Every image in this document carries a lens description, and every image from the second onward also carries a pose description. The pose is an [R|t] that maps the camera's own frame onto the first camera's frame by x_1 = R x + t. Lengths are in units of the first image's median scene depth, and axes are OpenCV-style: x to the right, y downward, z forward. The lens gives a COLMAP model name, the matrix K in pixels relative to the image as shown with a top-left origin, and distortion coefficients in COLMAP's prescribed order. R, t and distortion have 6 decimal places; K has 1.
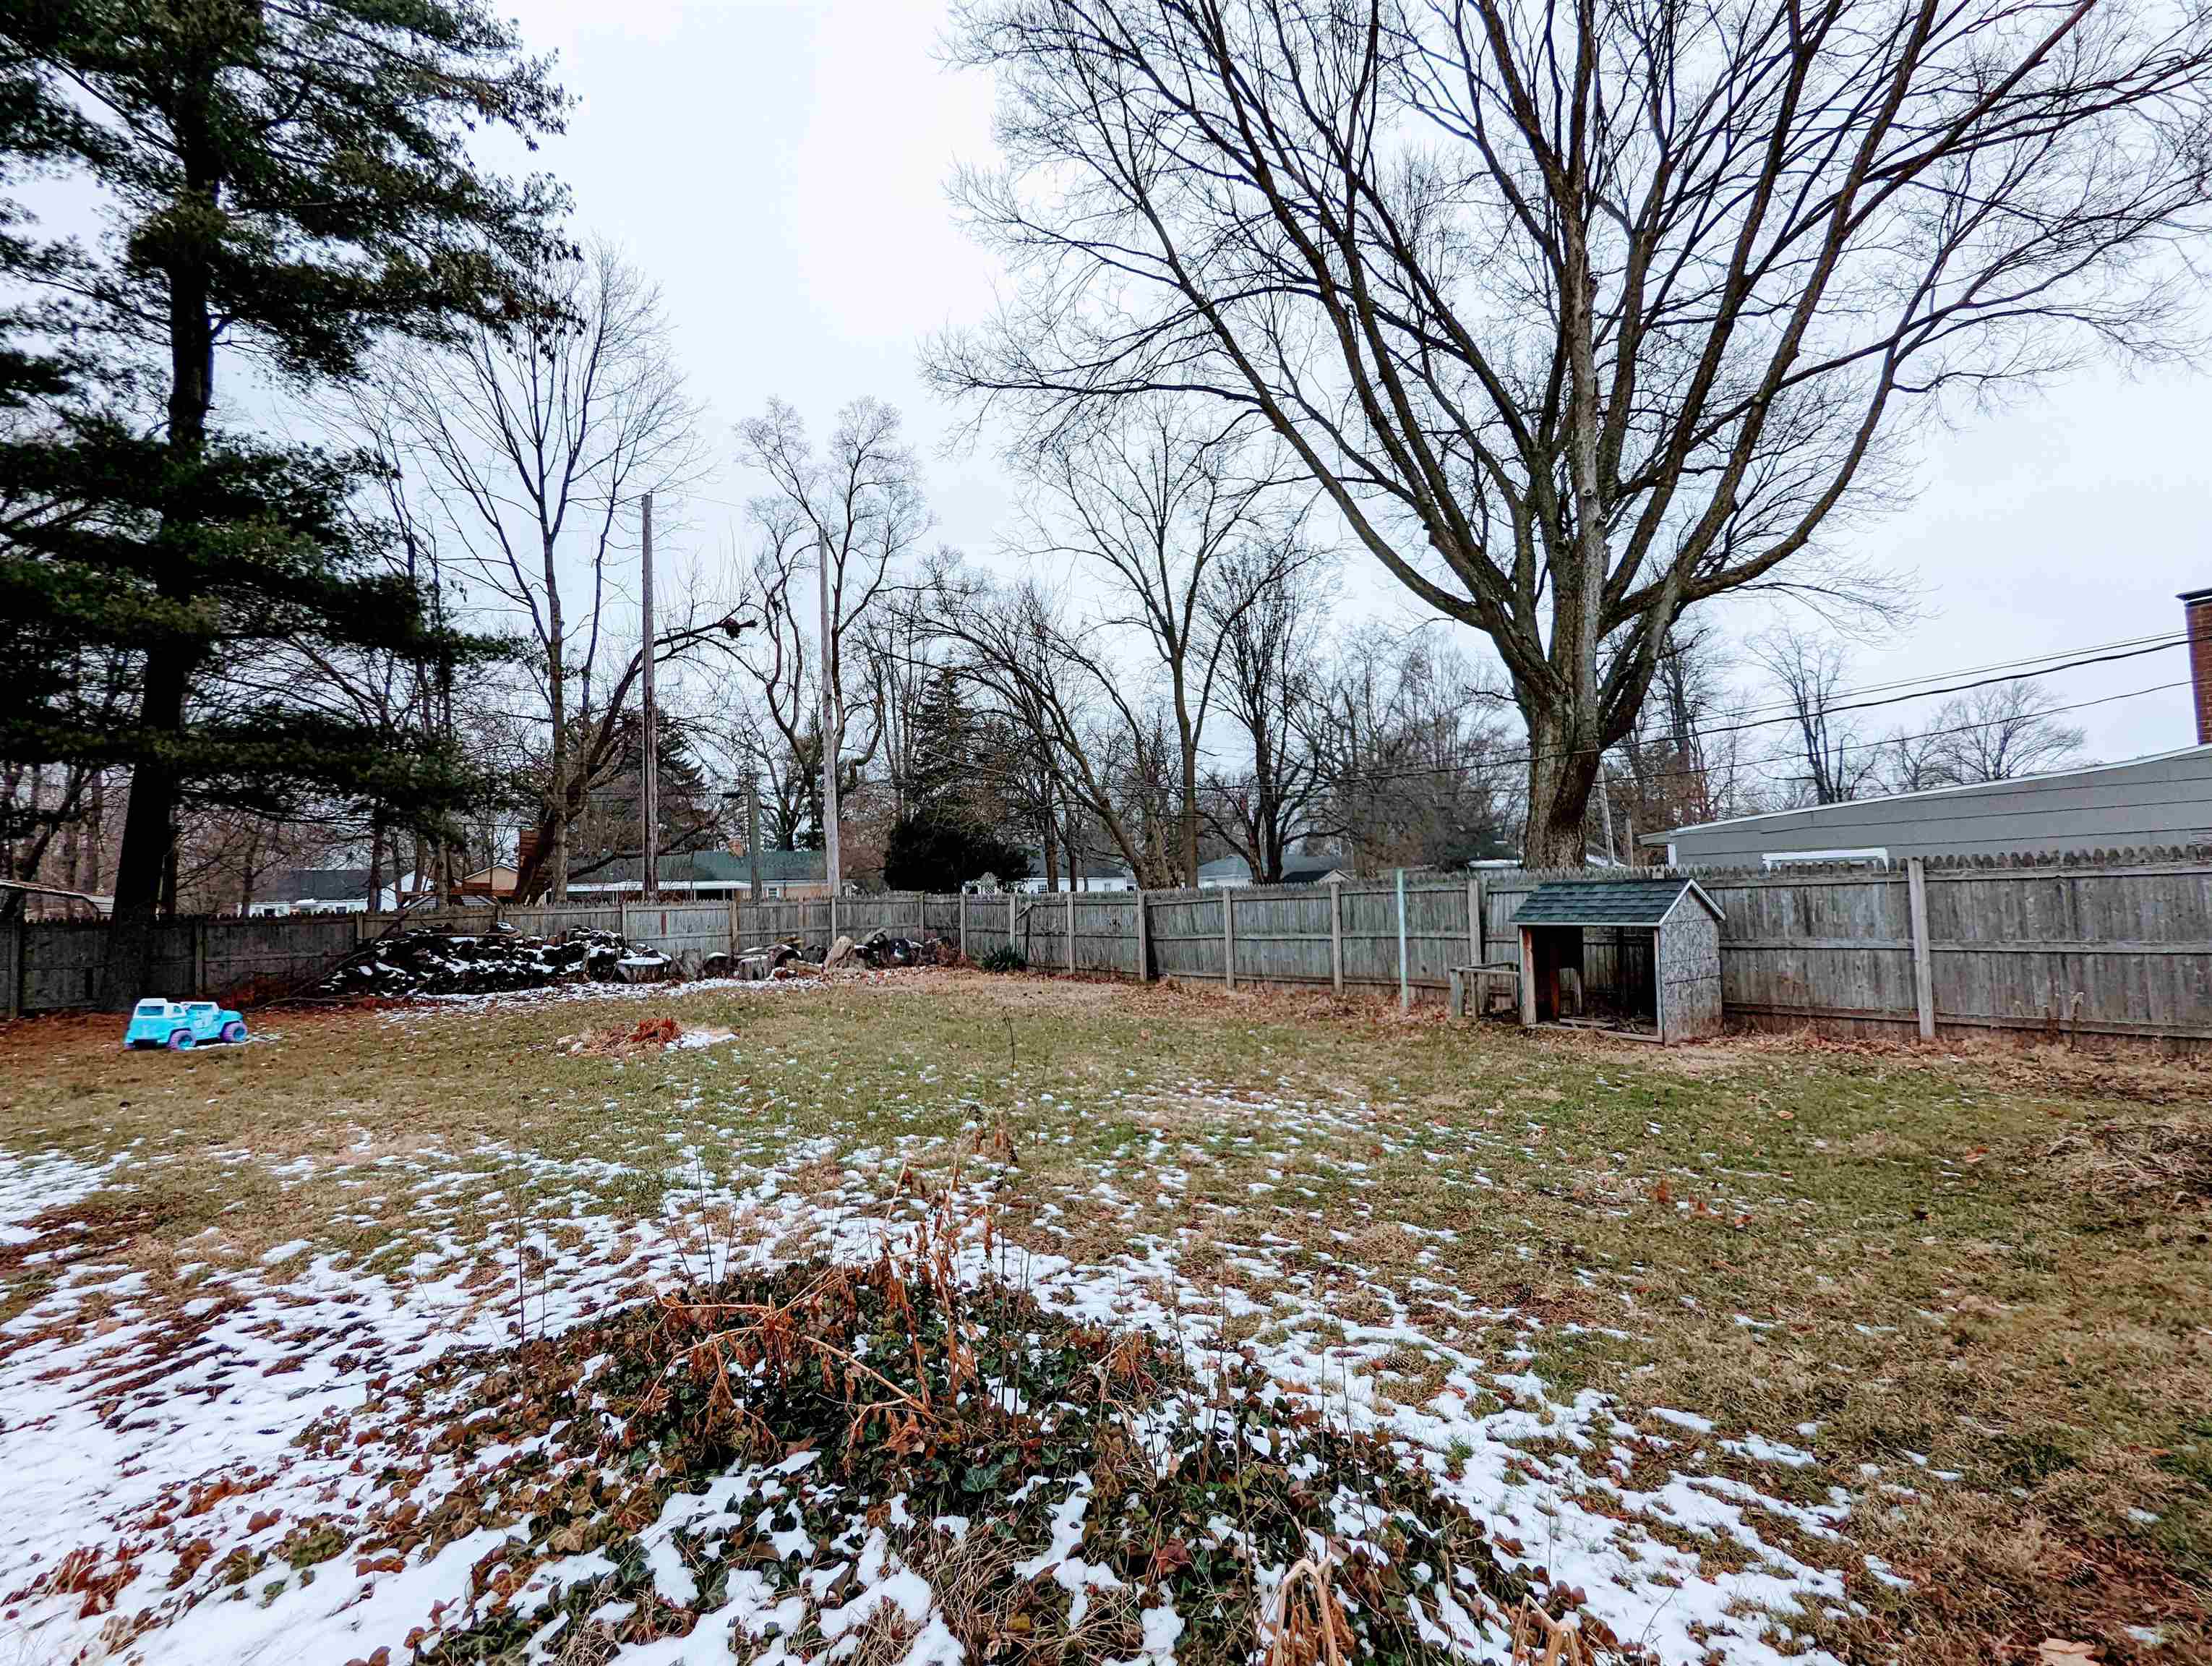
lens RADIAL K [[1049.3, 0, 1099.3], [0, 1049.3, 837.6], [0, 0, 1]] dist [0.000578, -0.000174]
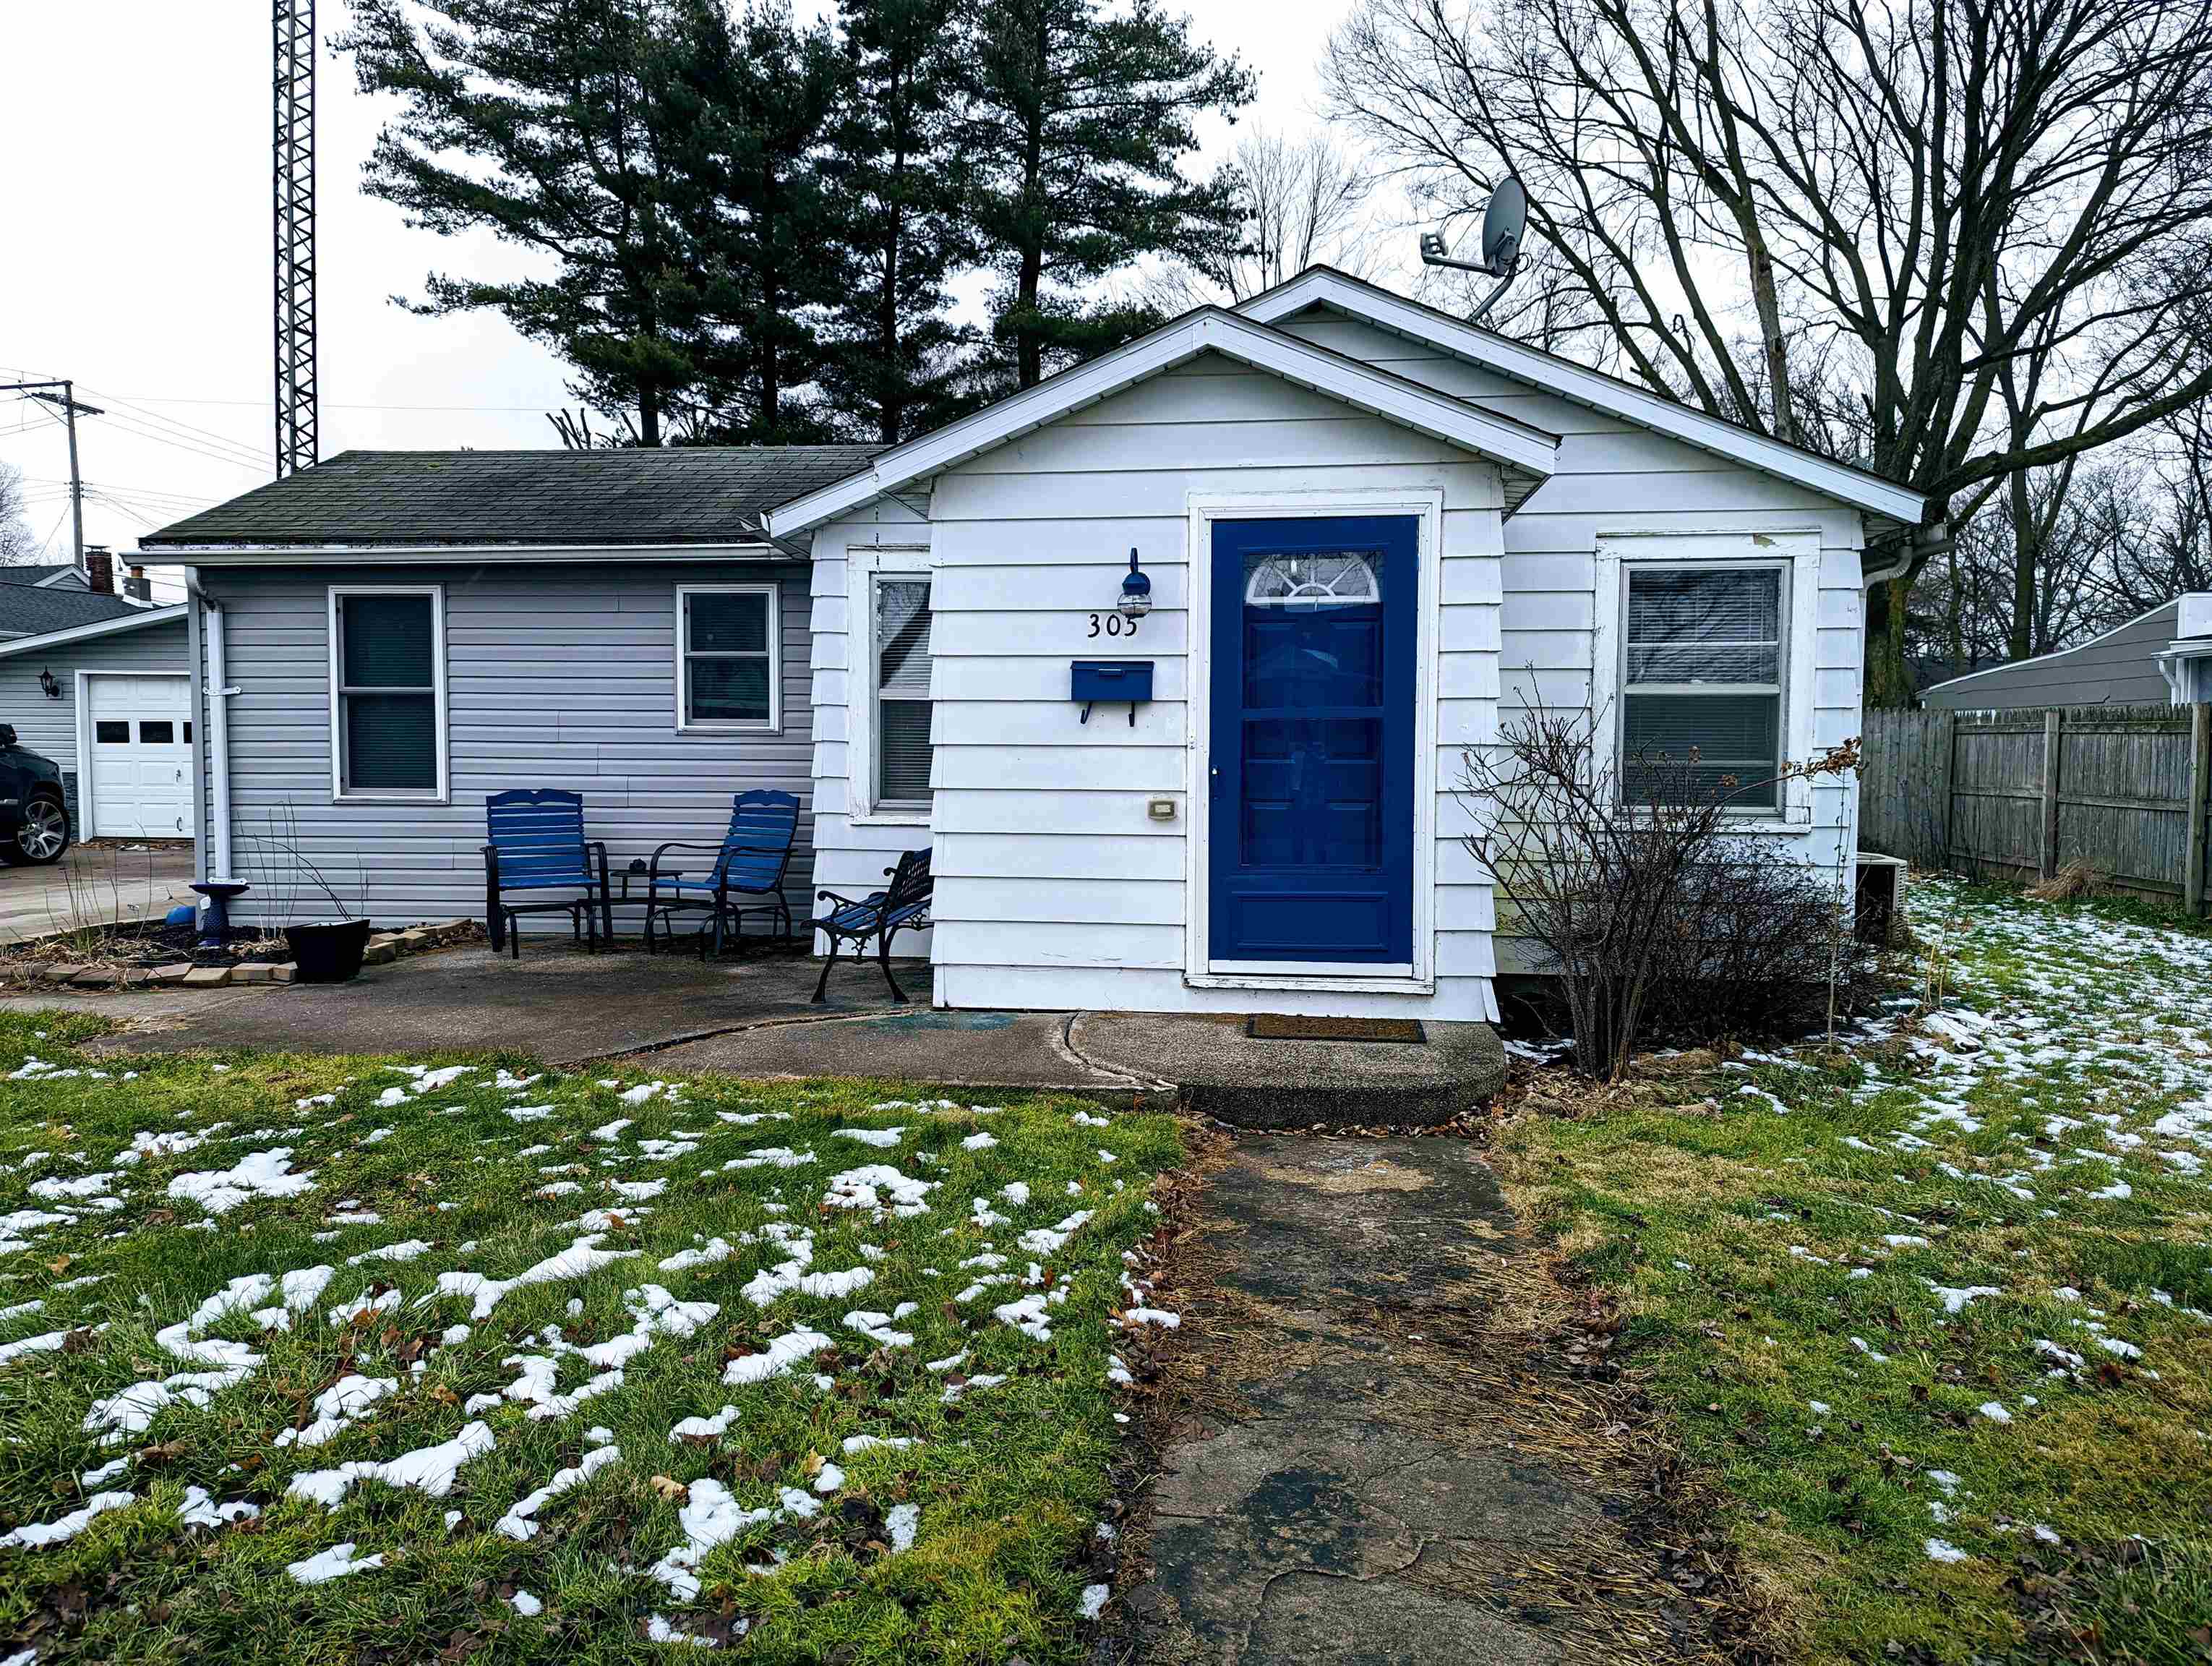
lens RADIAL K [[1560.8, 0, 1106.0], [0, 1560.8, 833.0], [0, 0, 1]] dist [0.000391, -0.000770]
pose [[0.741255, 0.070641, -0.667496, 0.504476], [0.013205, 0.992719, 0.119724, -0.035468], [0.671094, -0.097560, 0.734925, -0.425709]]
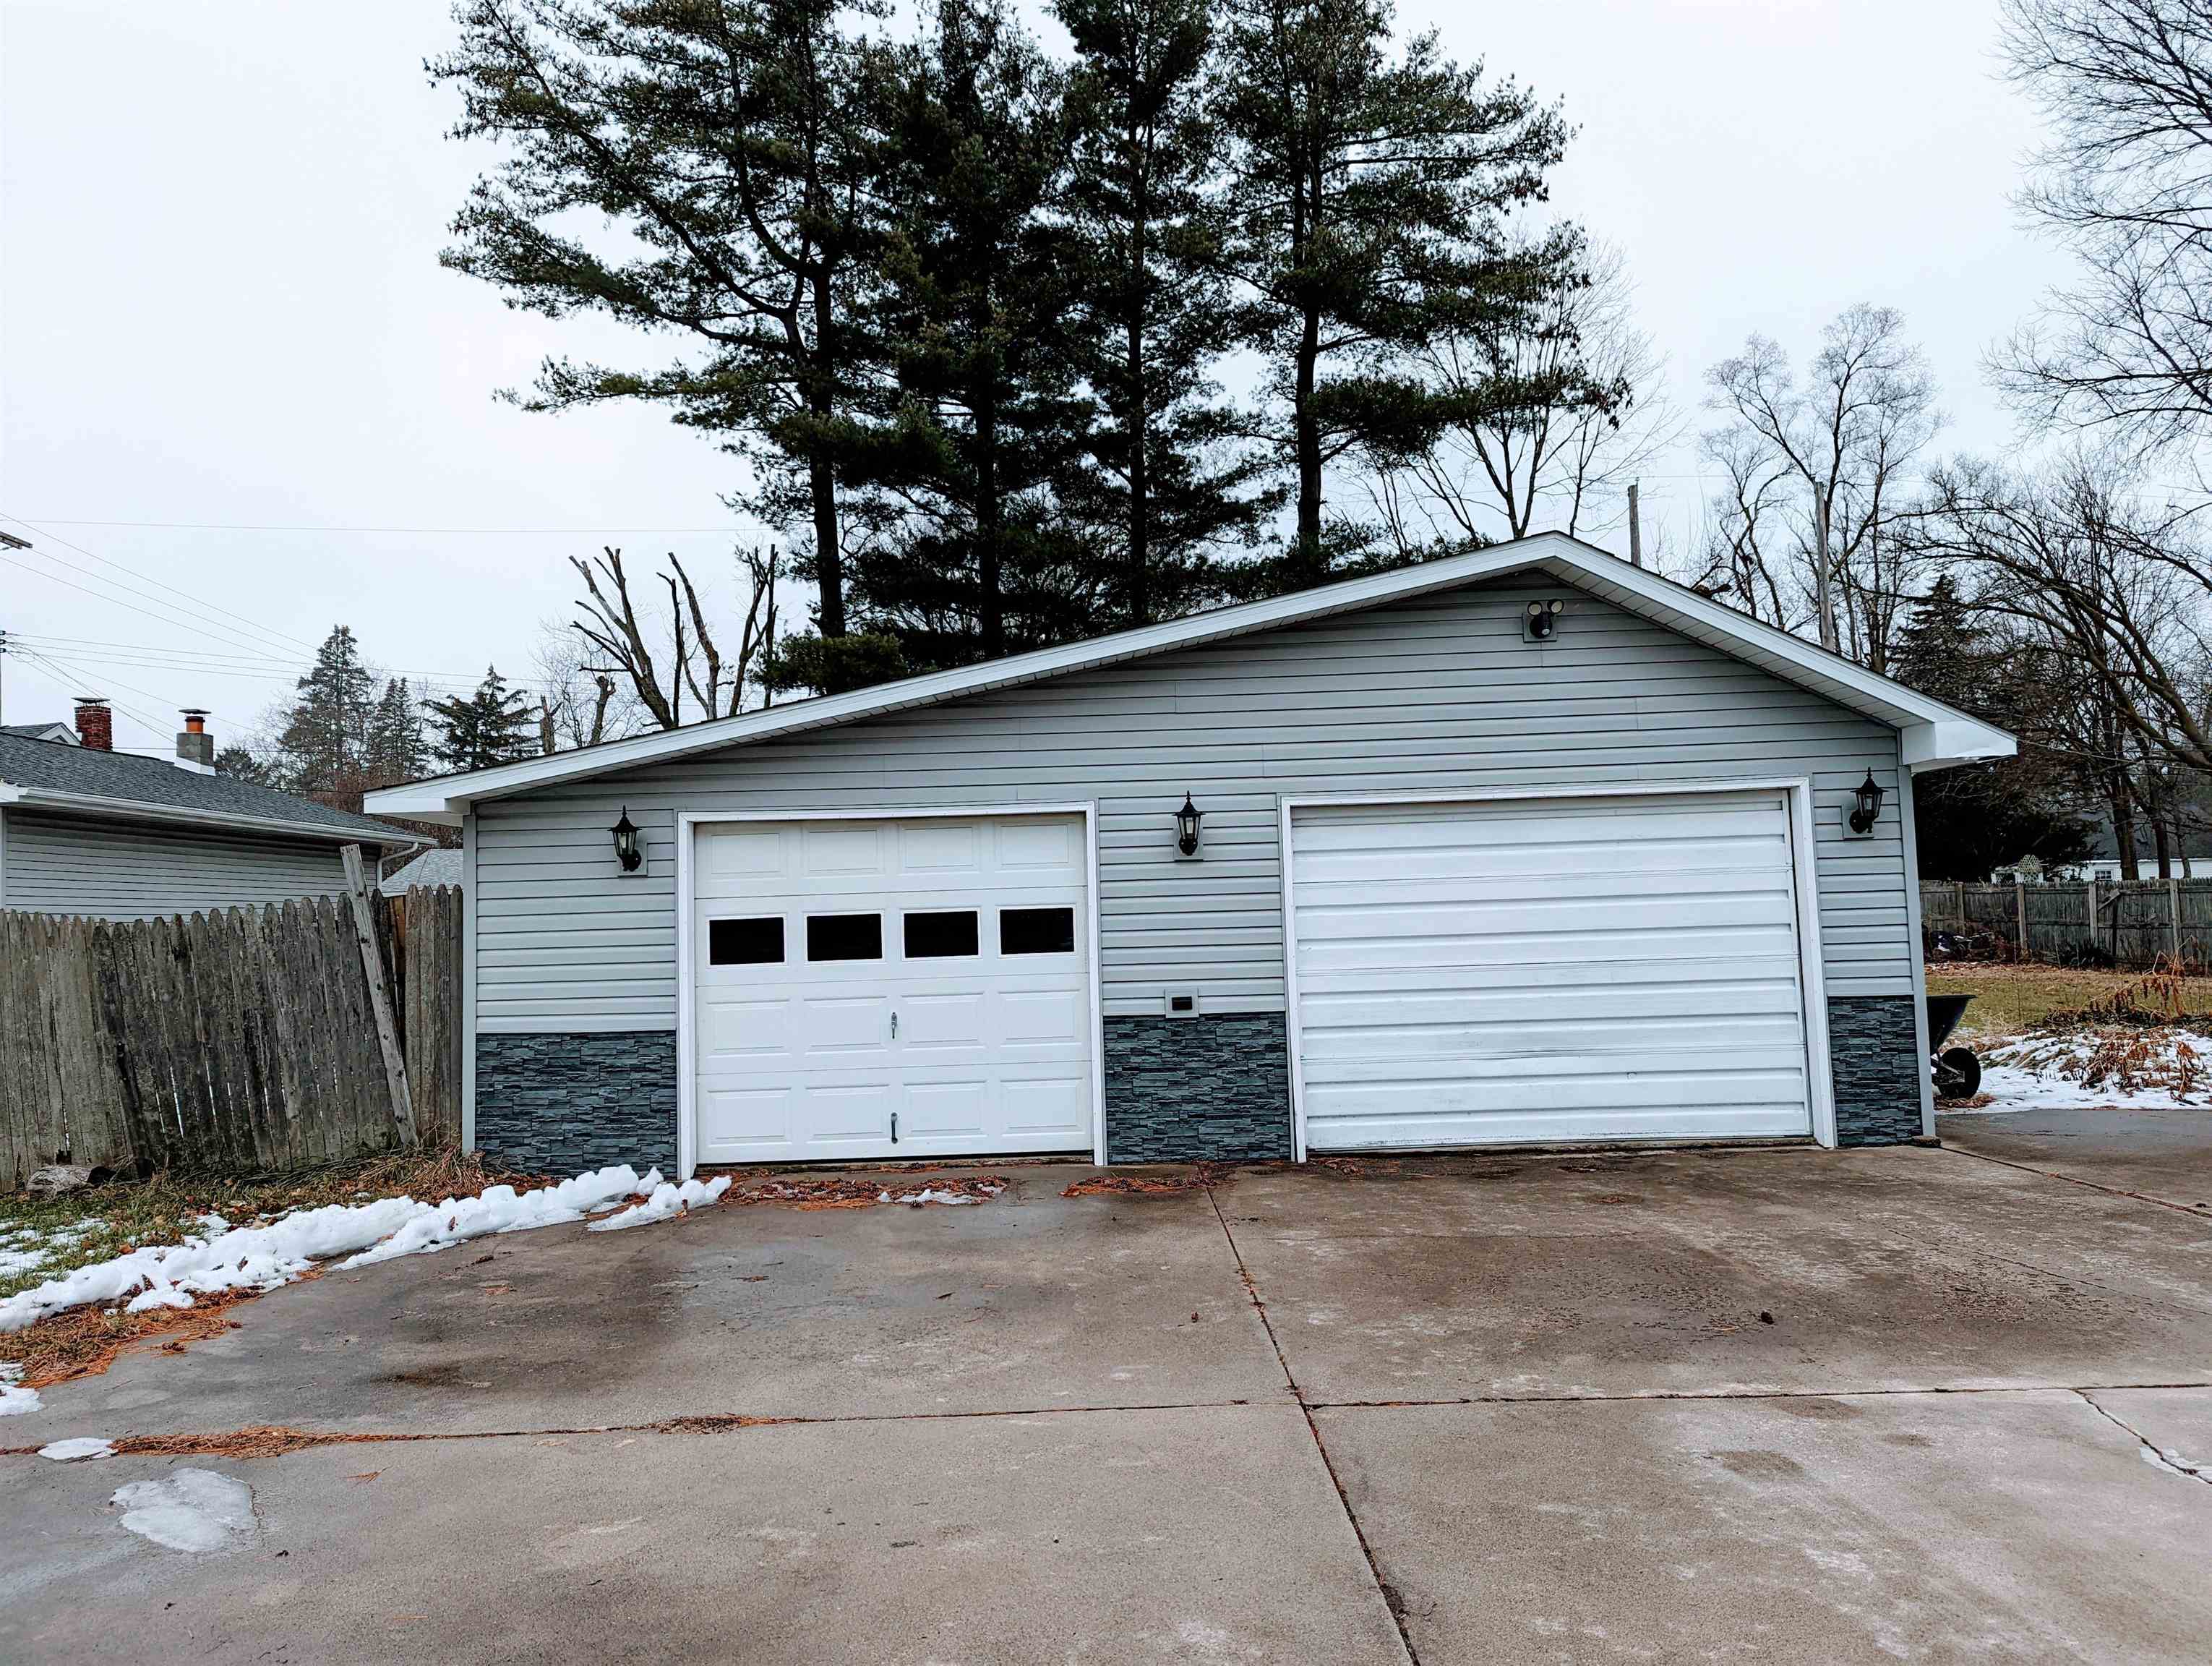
lens RADIAL K [[1533.7, 0, 1107.8], [0, 1533.7, 867.3], [0, 0, 1]] dist [0.008689, 0.000343]
pose [[0.815635, -0.020483, -0.578204, -0.005601], [0.044165, 0.998661, 0.026923, -0.024557], [0.576879, -0.047496, 0.815448, -0.429766]]
